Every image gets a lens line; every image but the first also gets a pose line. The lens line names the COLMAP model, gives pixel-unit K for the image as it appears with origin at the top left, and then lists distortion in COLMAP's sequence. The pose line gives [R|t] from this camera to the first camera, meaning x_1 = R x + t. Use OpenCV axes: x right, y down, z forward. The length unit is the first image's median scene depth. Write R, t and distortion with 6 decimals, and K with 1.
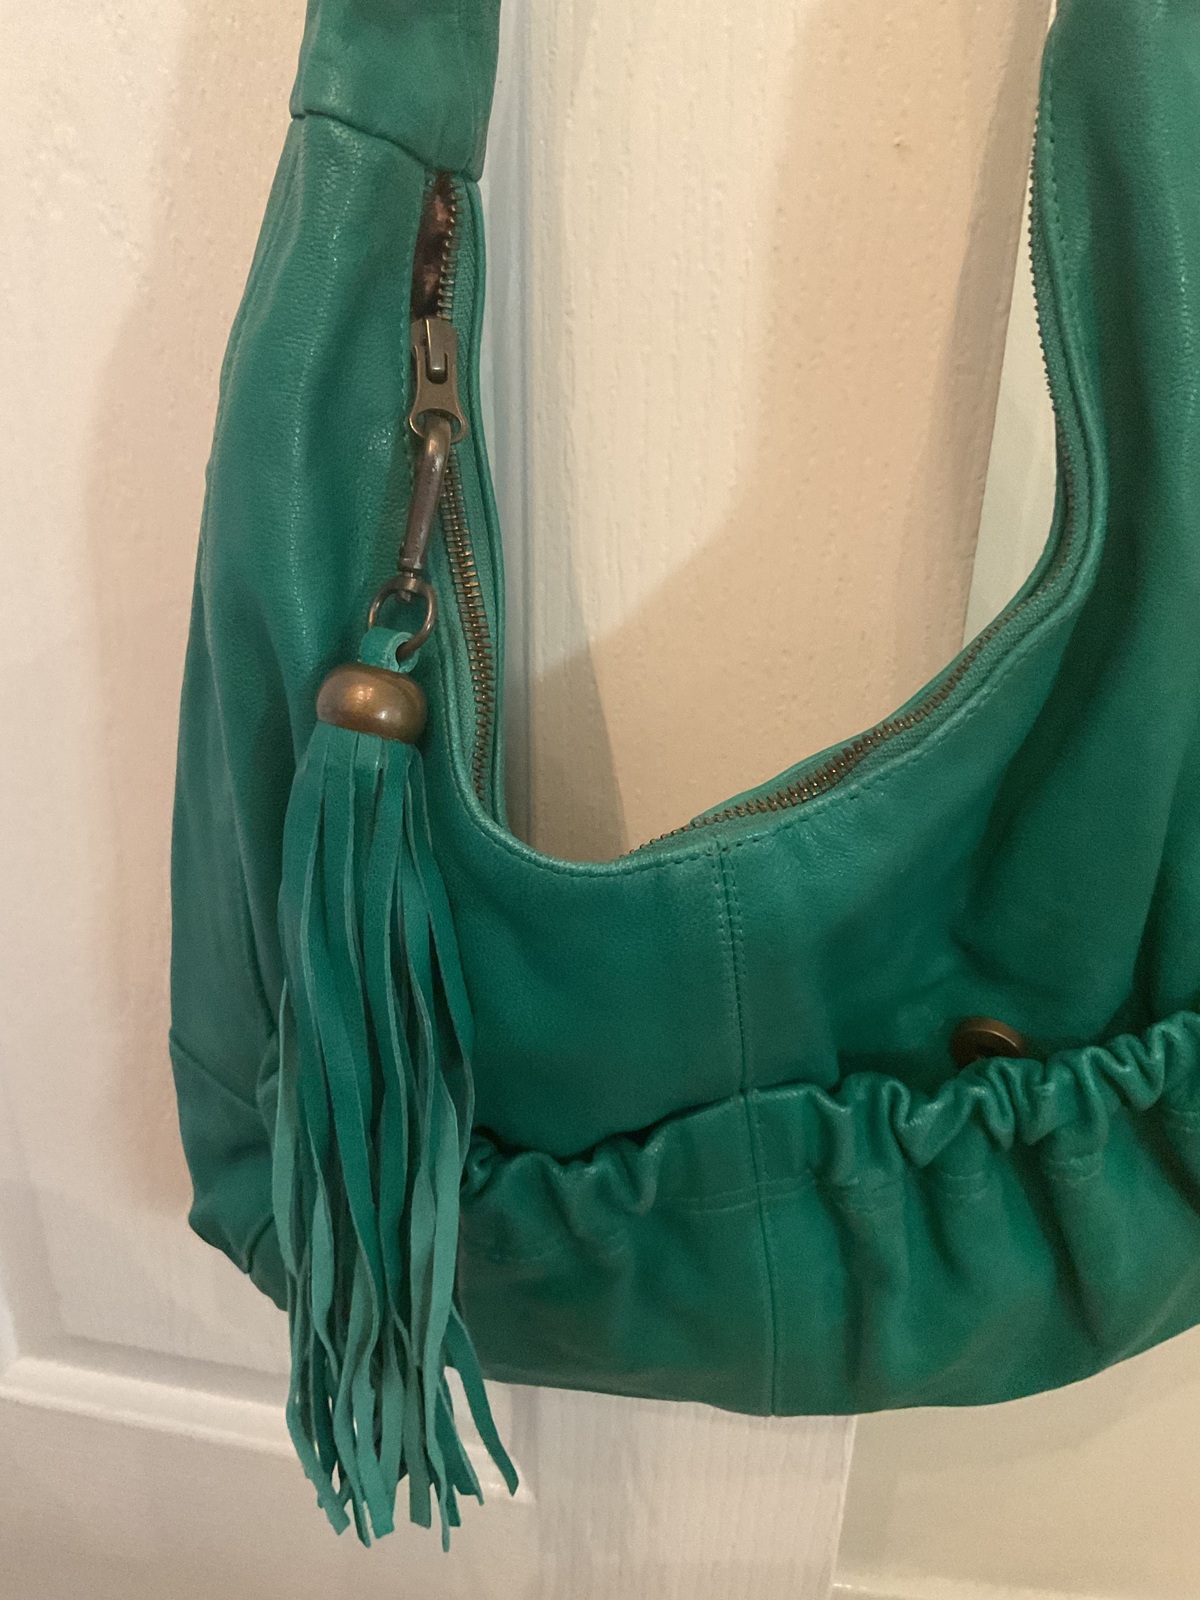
lens RADIAL K [[1339.8, 0, 580.9], [0, 1339.8, 805.5], [0, 0, 1]] dist [0.118960, -0.251844]
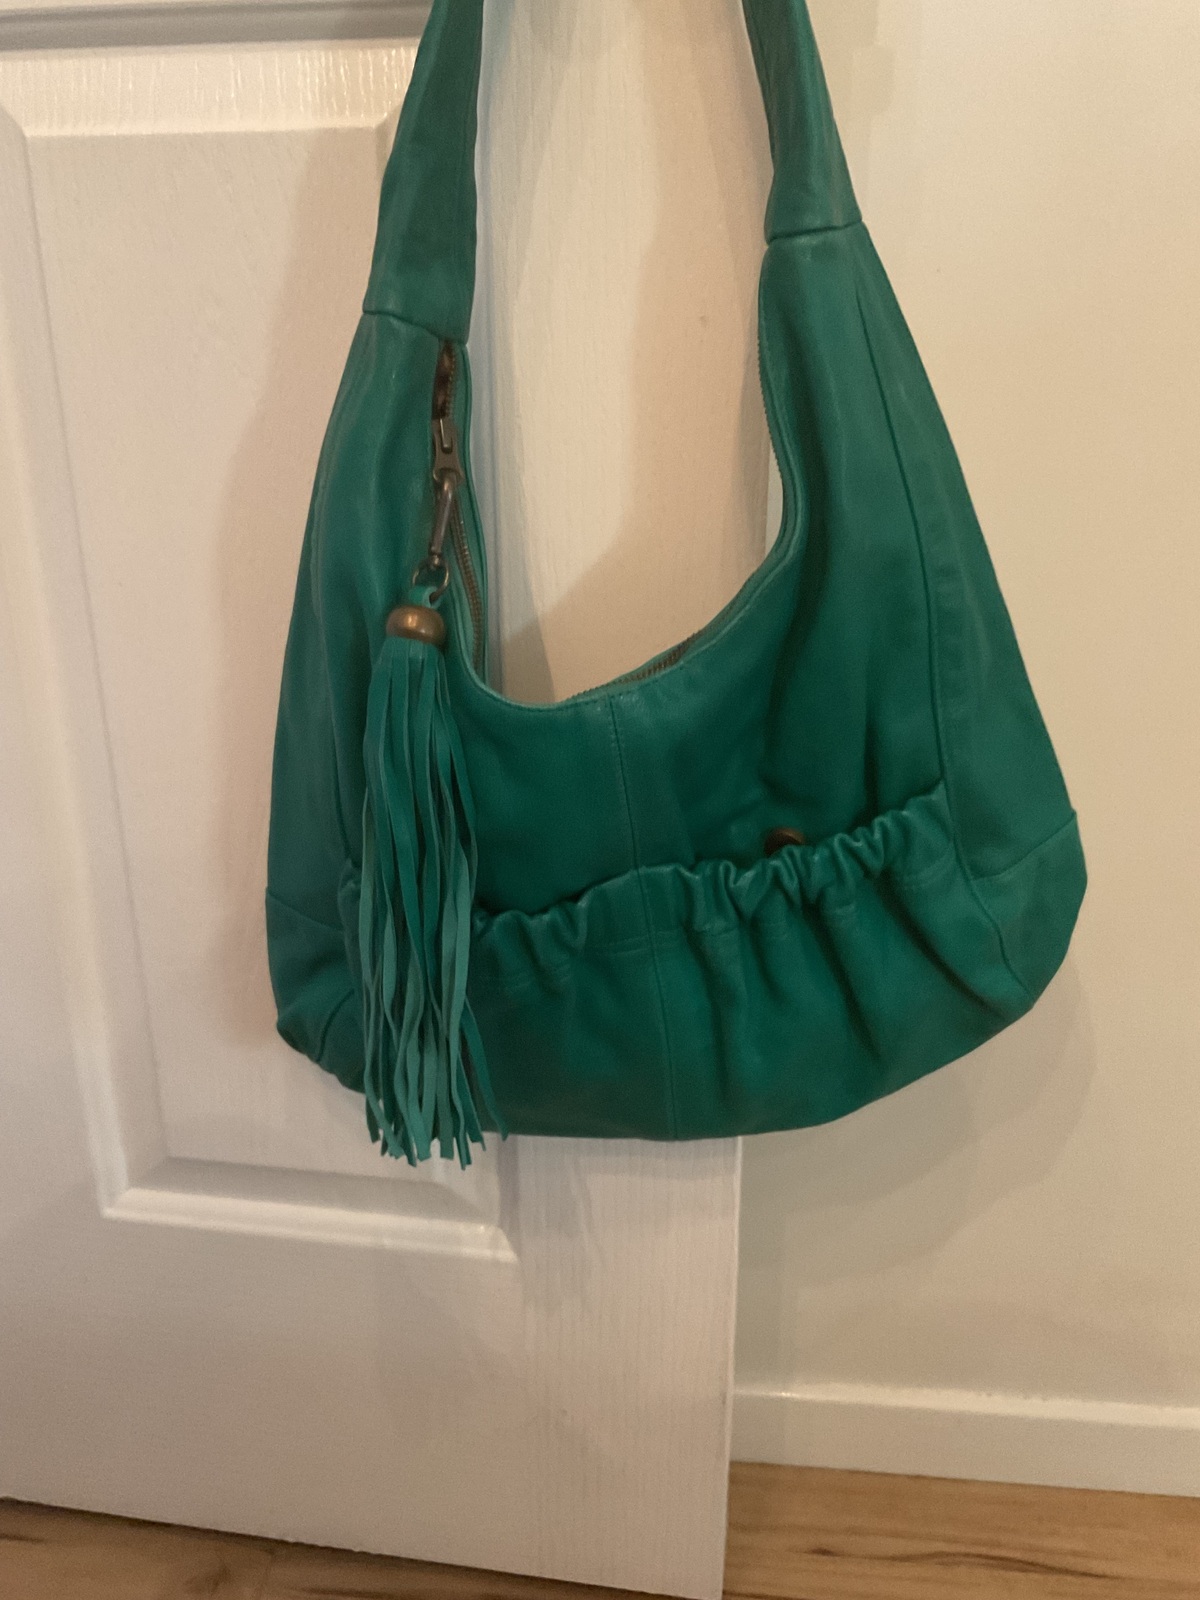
lens RADIAL K [[1339.8, 0, 580.9], [0, 1339.8, 805.5], [0, 0, 1]] dist [0.118960, -0.251844]
pose [[0.999179, -0.029238, 0.028033, 0.007545], [0.031329, 0.996515, -0.077312, 0.274414], [-0.025675, 0.078127, 0.996613, -0.696864]]
